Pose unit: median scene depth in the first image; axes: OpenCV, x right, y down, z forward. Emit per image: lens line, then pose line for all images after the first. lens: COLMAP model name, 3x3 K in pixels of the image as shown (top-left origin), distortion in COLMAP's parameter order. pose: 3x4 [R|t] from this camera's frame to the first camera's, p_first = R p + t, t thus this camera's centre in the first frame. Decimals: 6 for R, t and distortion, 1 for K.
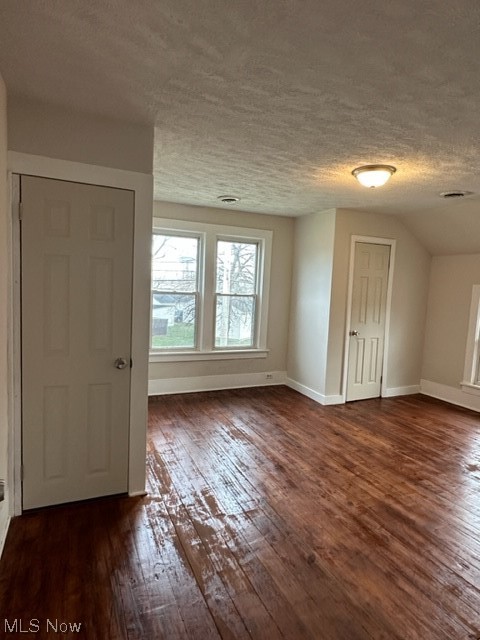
lens RADIAL K [[366.8, 0, 239.5], [0, 366.8, 320.8], [0, 0, 1]] dist [-0.002923, 0.000056]
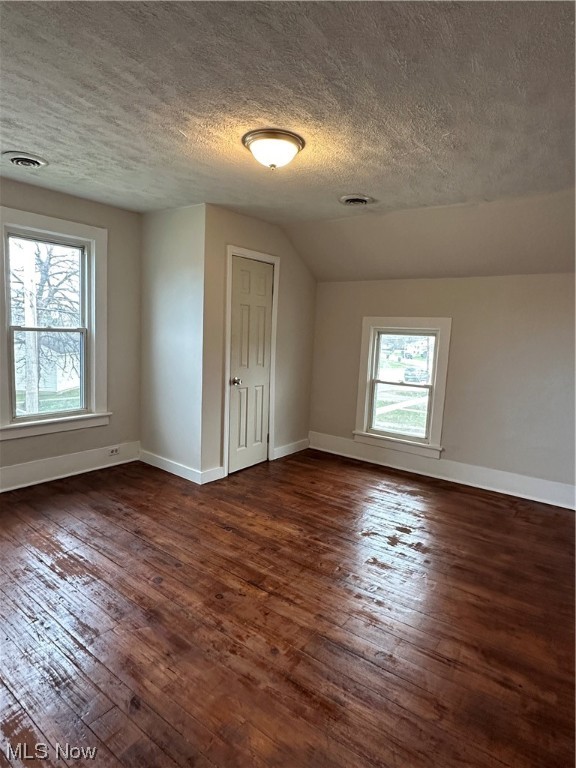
lens RADIAL K [[440.2, 0, 287.4], [0, 440.2, 385.0], [0, 0, 1]] dist [-0.002923, 0.000056]
pose [[0.883274, -0.059196, 0.465105, -0.007717], [0.033823, 0.997458, 0.062717, -0.012640], [-0.467635, -0.039666, 0.883031, 0.201610]]
